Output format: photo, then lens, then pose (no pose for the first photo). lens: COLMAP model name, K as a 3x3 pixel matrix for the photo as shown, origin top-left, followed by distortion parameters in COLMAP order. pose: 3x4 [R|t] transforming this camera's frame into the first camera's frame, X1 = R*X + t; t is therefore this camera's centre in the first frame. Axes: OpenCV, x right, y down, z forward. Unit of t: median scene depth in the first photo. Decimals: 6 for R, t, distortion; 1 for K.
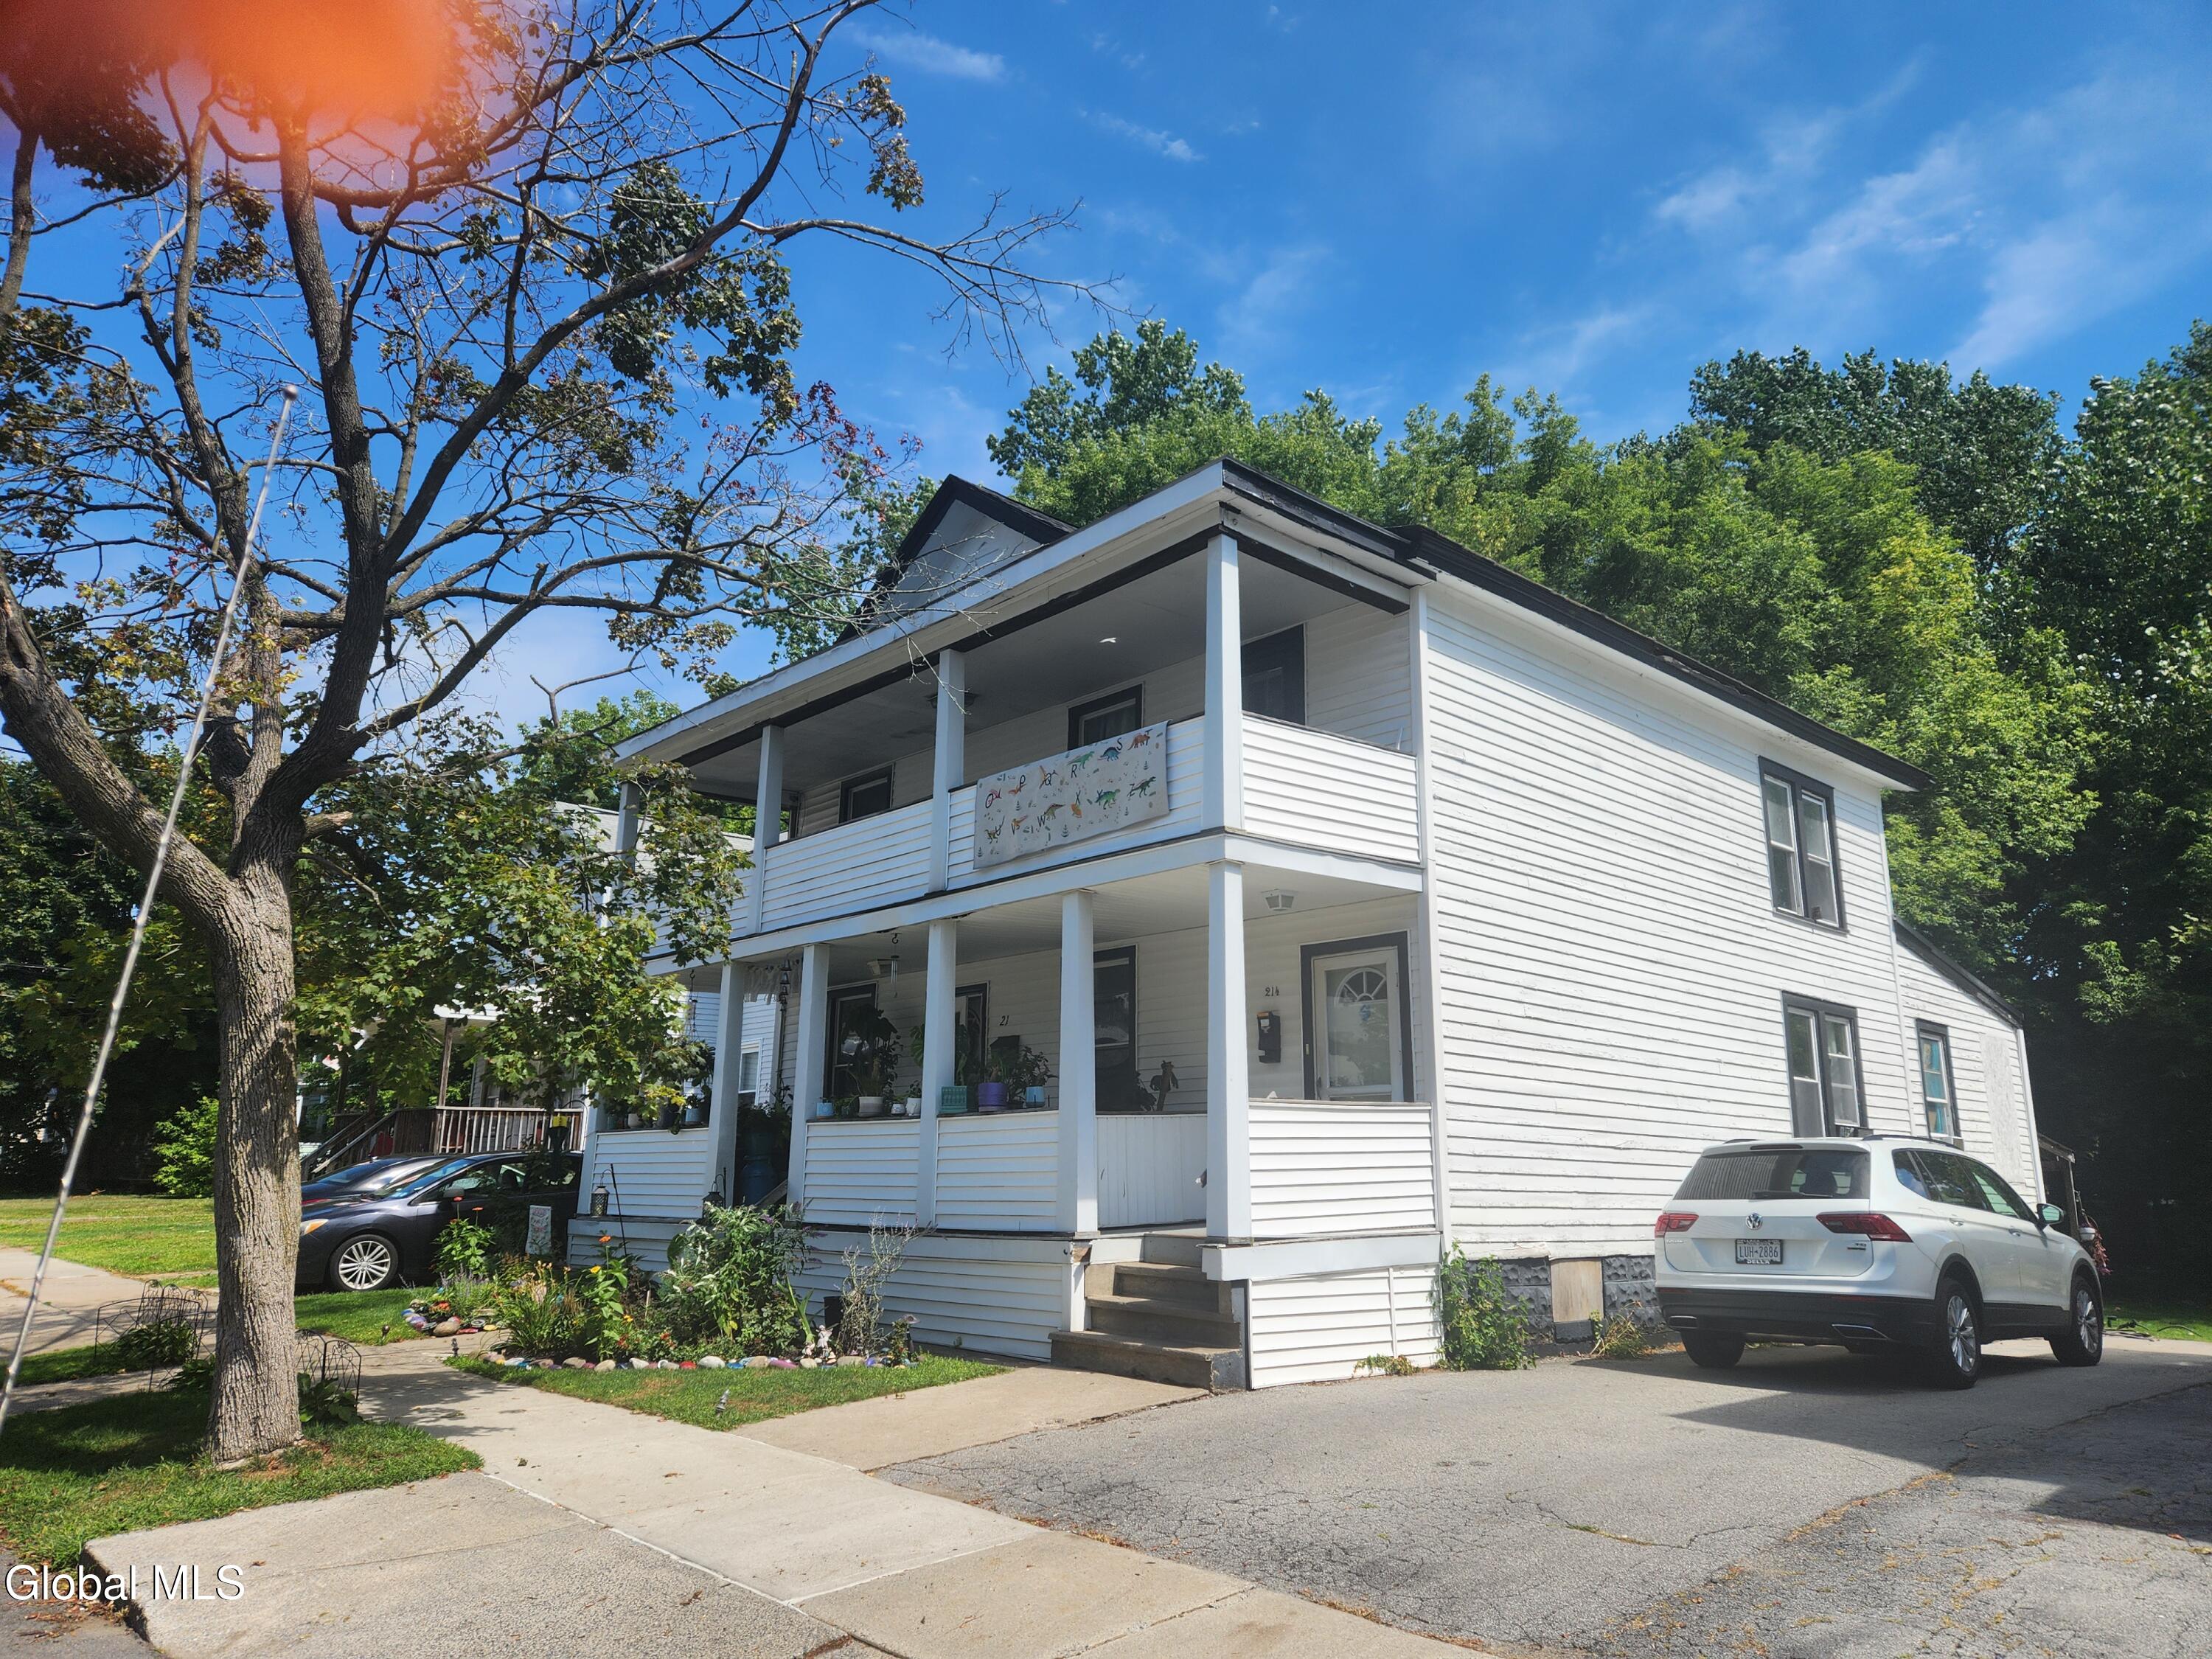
lens RADIAL K [[1465.3, 0, 1143.0], [0, 1465.3, 834.2], [0, 0, 1]] dist [0.067776, -0.062257]
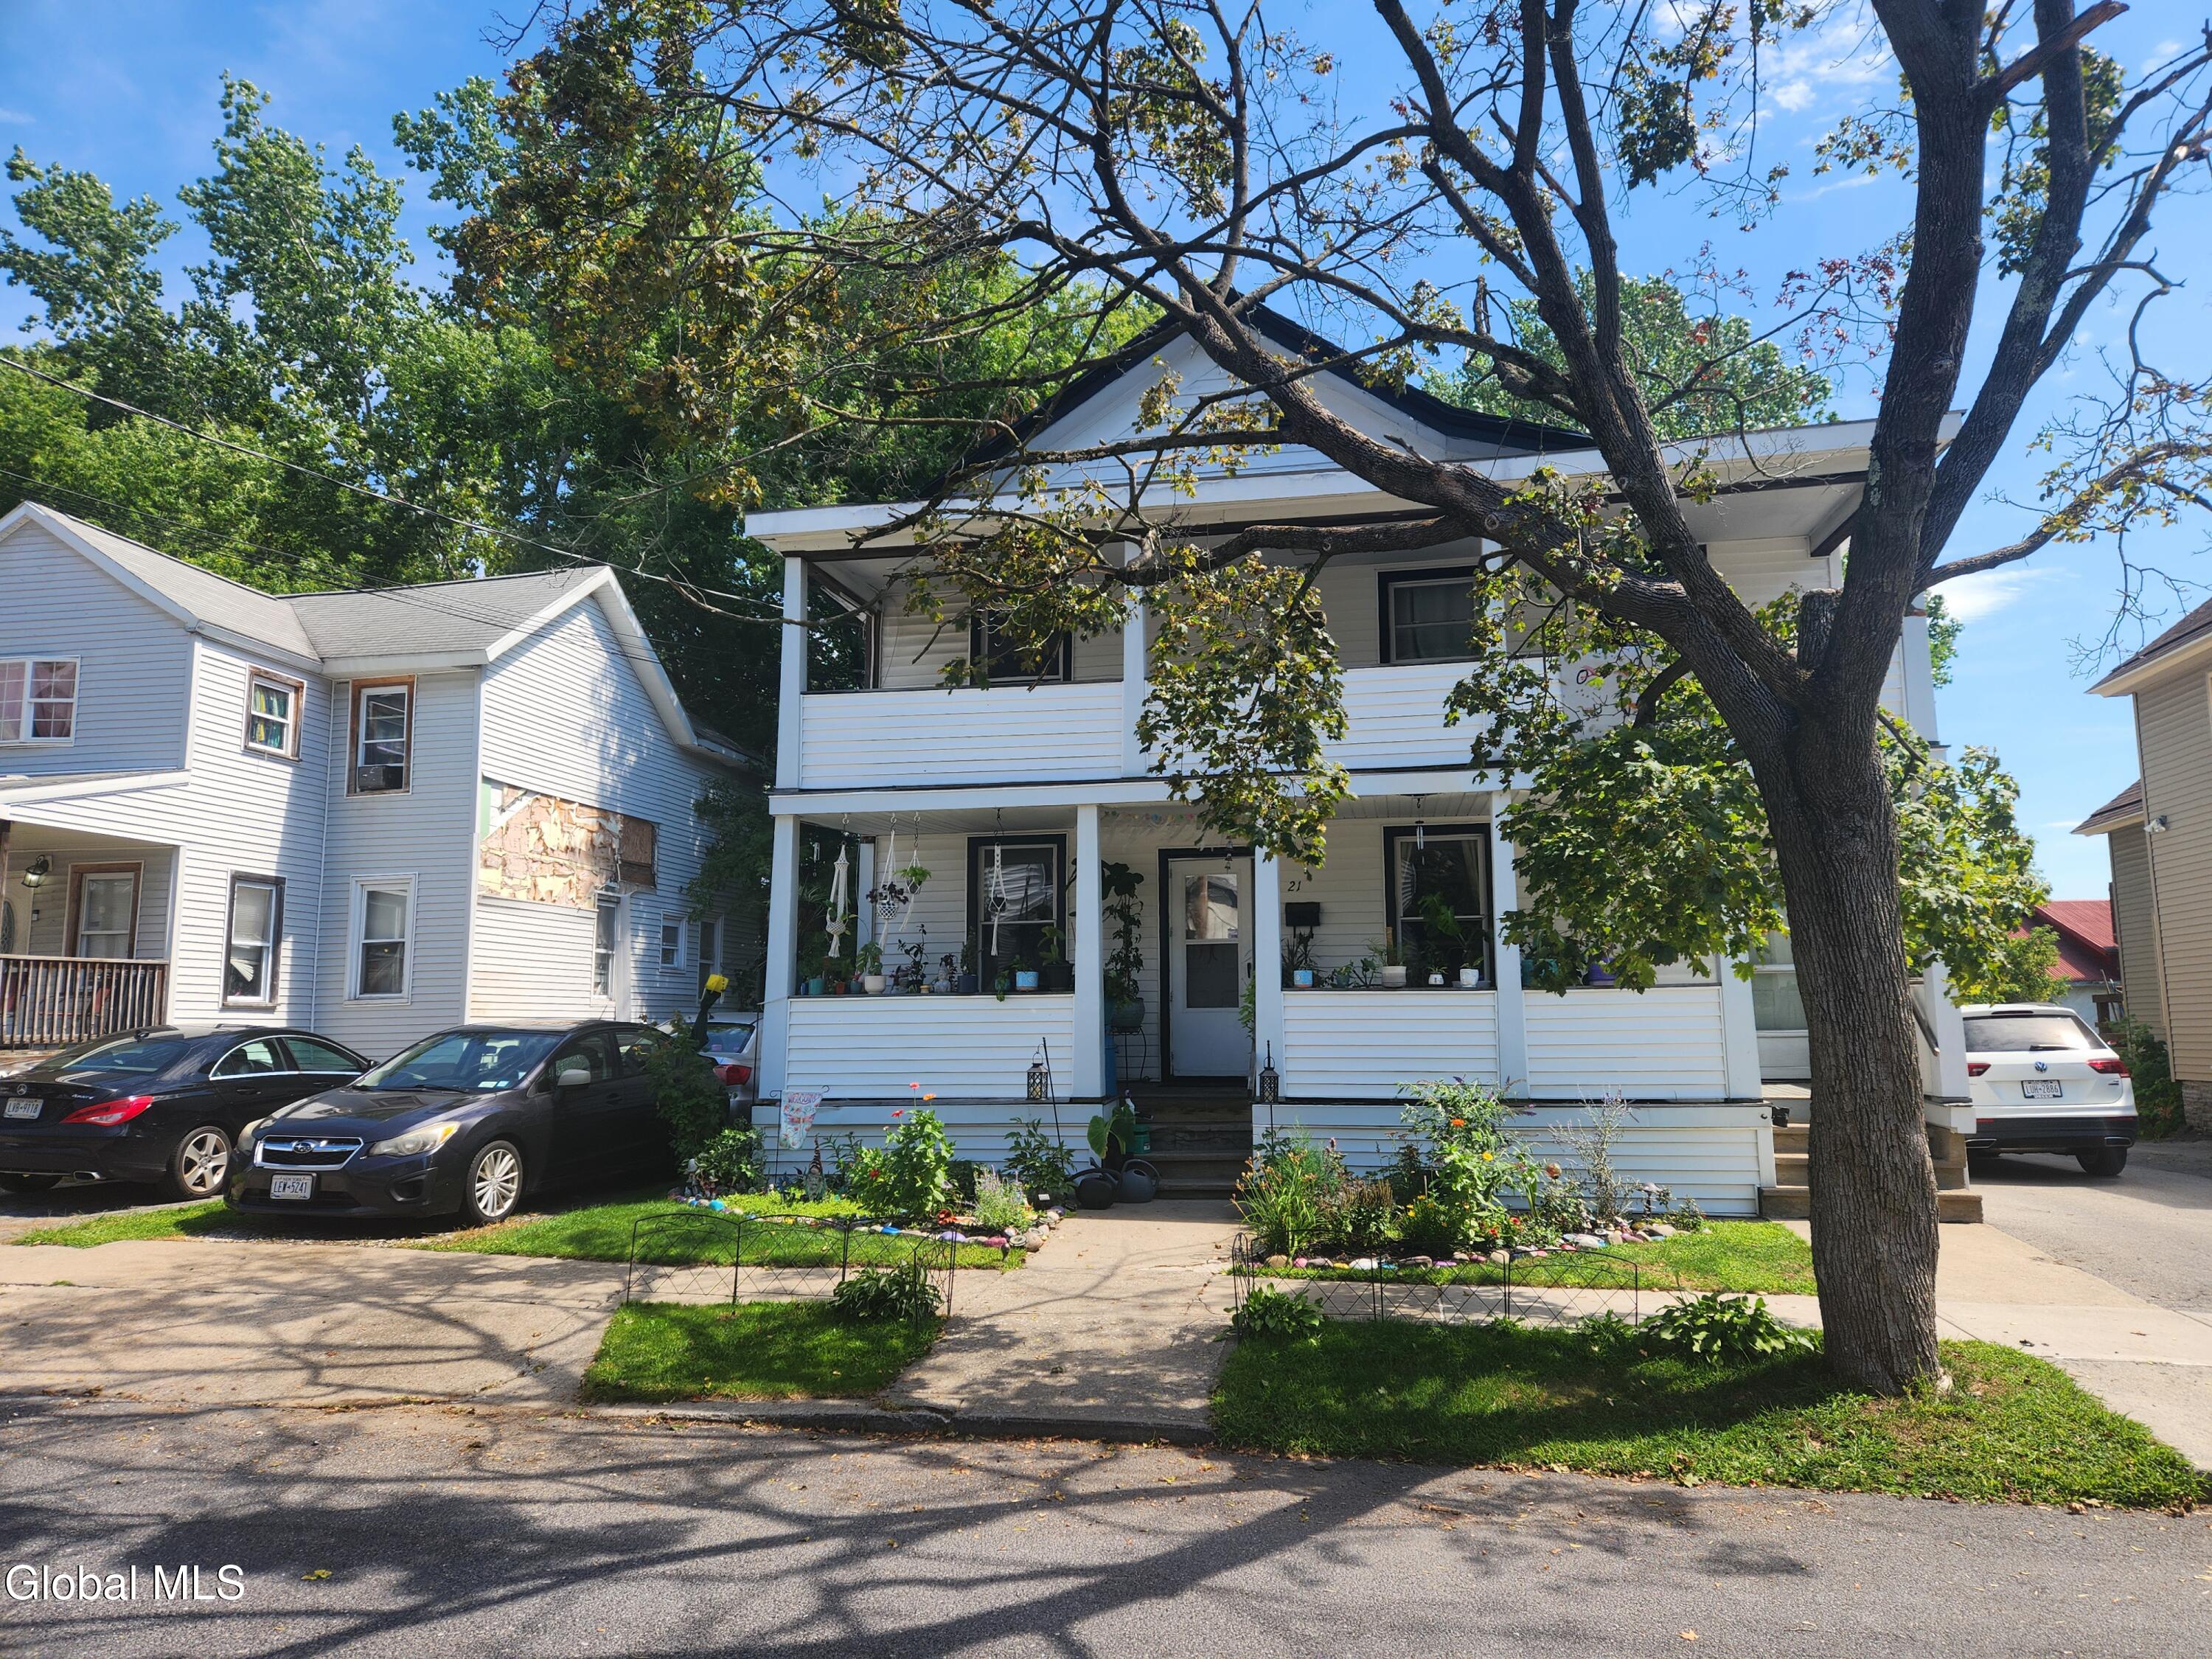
lens RADIAL K [[1465.3, 0, 1143.0], [0, 1465.3, 834.2], [0, 0, 1]] dist [0.067776, -0.062257]
pose [[0.807085, 0.062991, 0.587066, -1.014109], [-0.120194, 0.991001, 0.058907, 0.066098], [-0.578073, -0.118105, 0.807393, 0.389928]]
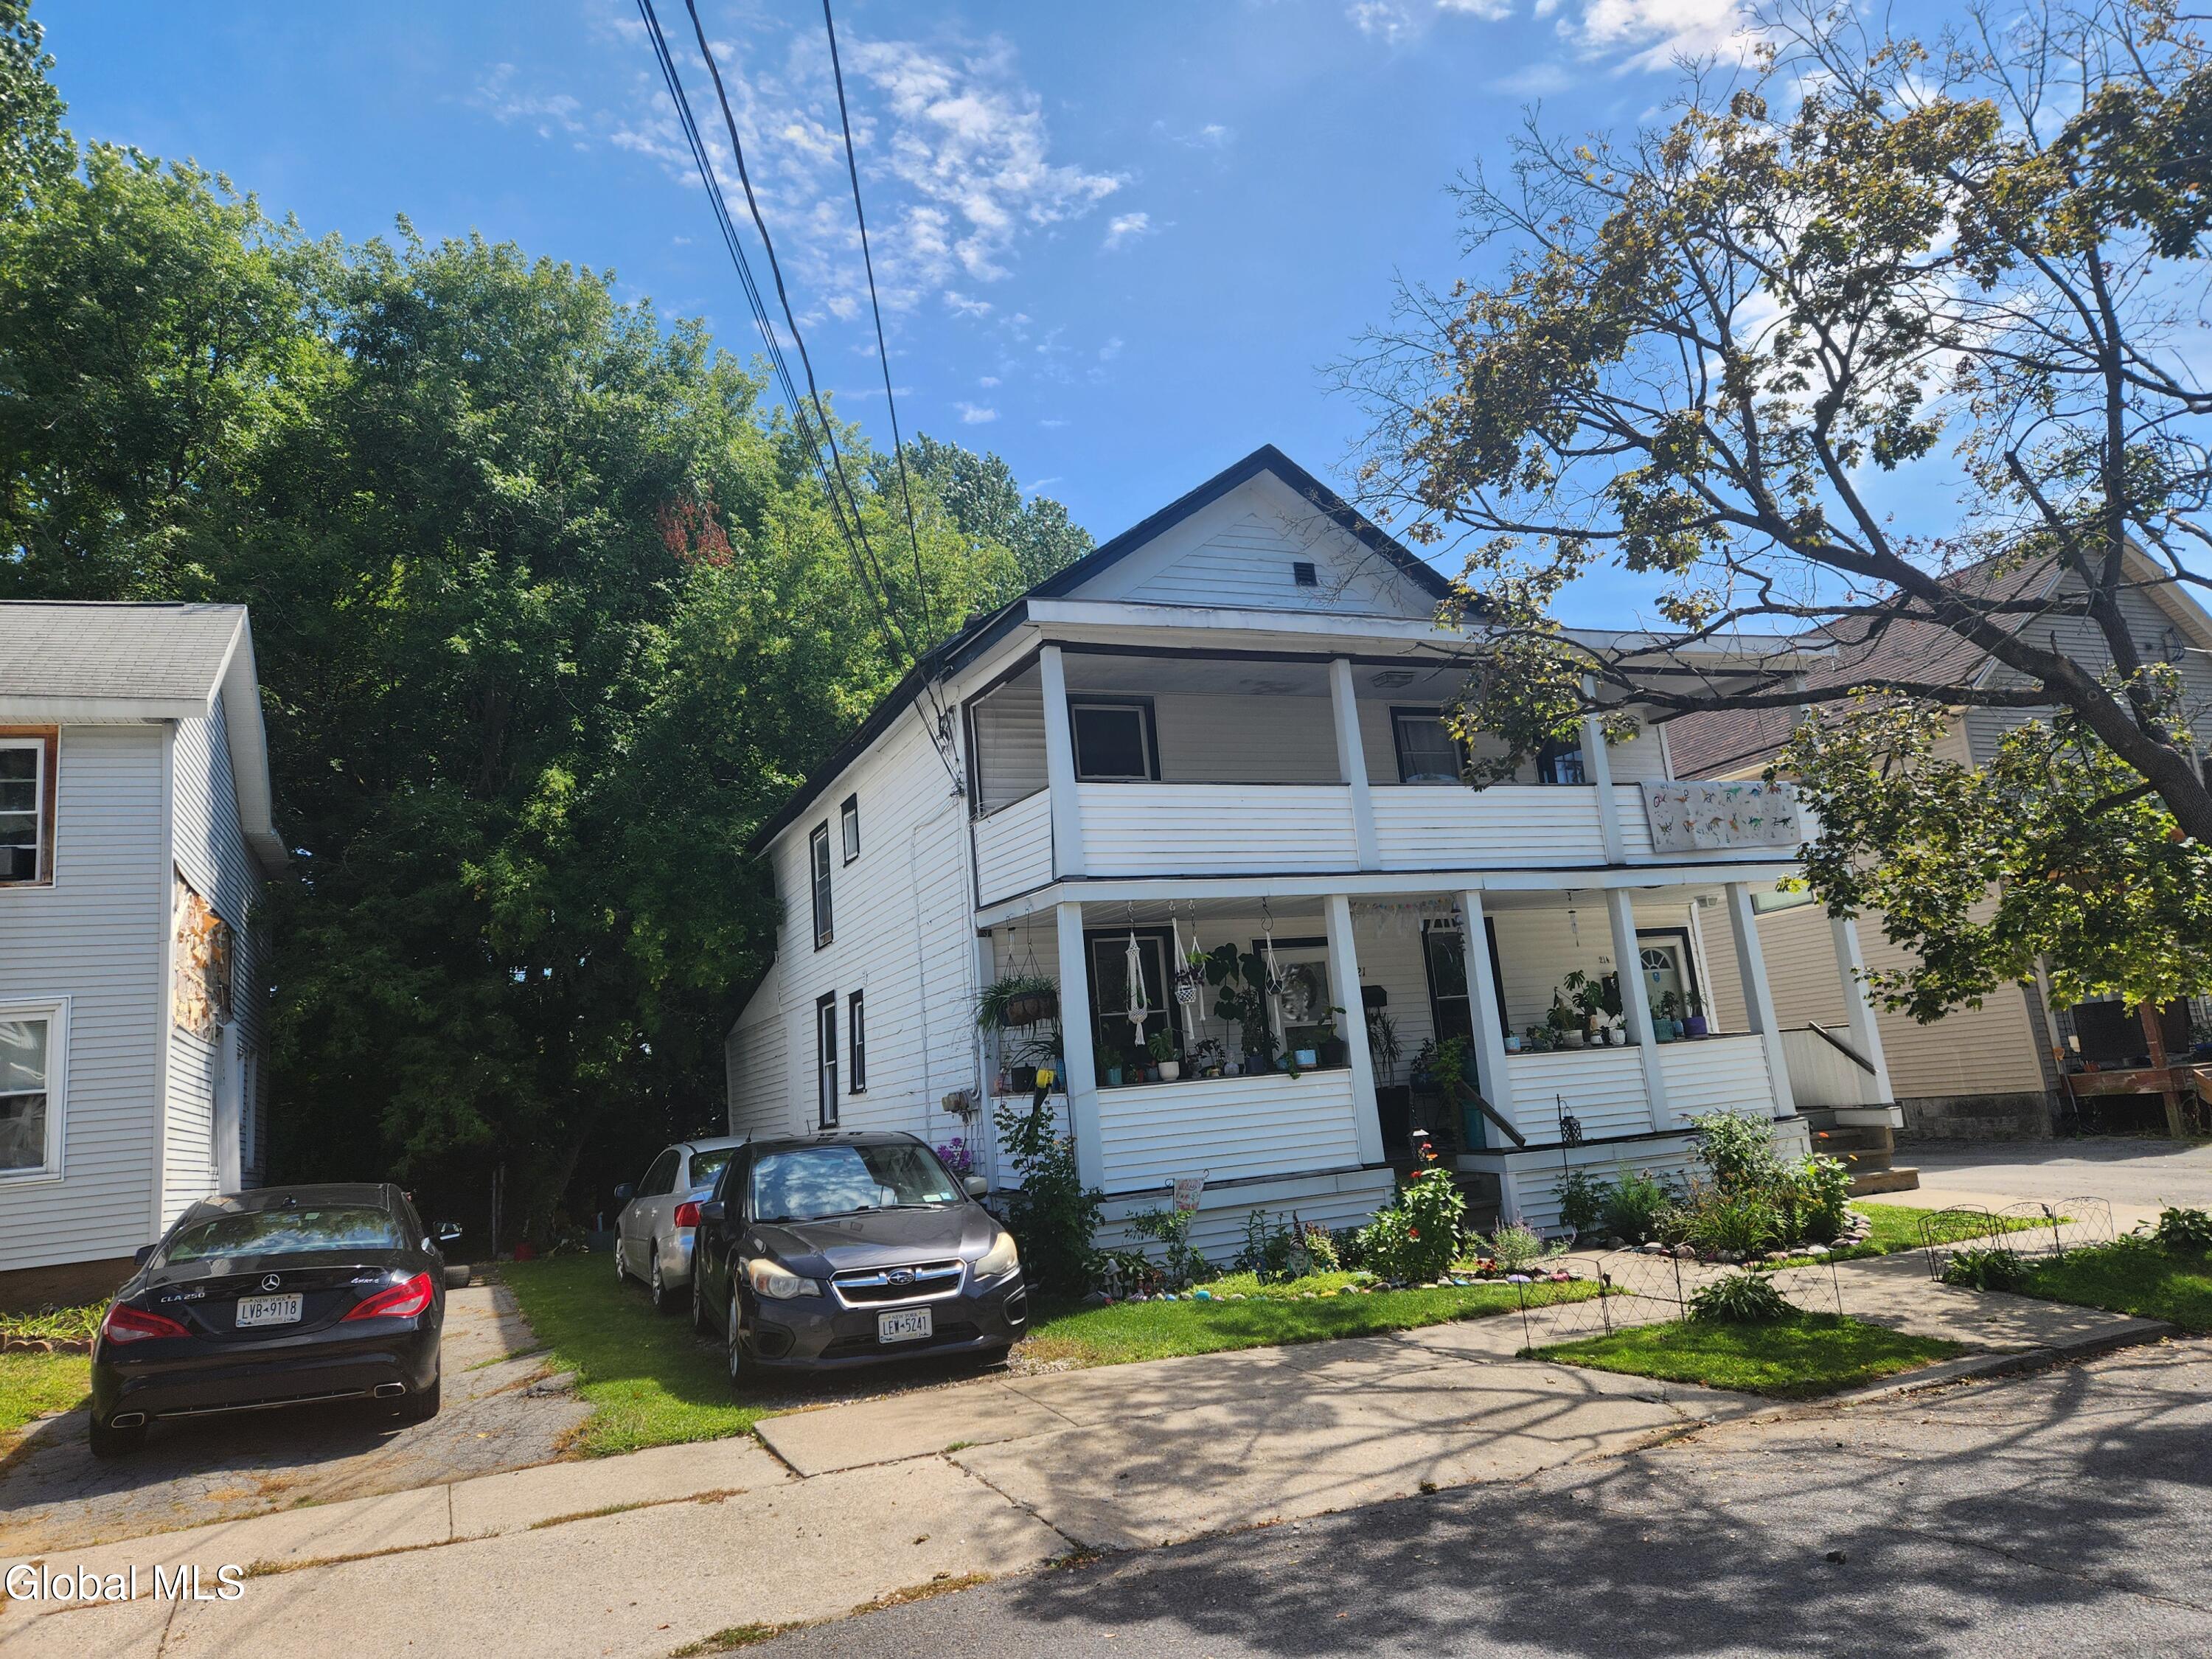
lens RADIAL K [[1471.9, 0, 1104.7], [0, 1471.9, 791.9], [0, 0, 1]] dist [0.067073, -0.059552]
pose [[0.345527, 0.160827, 0.924525, -1.642823], [-0.121121, 0.984607, -0.126012, 0.213590], [-0.930559, -0.068439, 0.359688, 1.077829]]
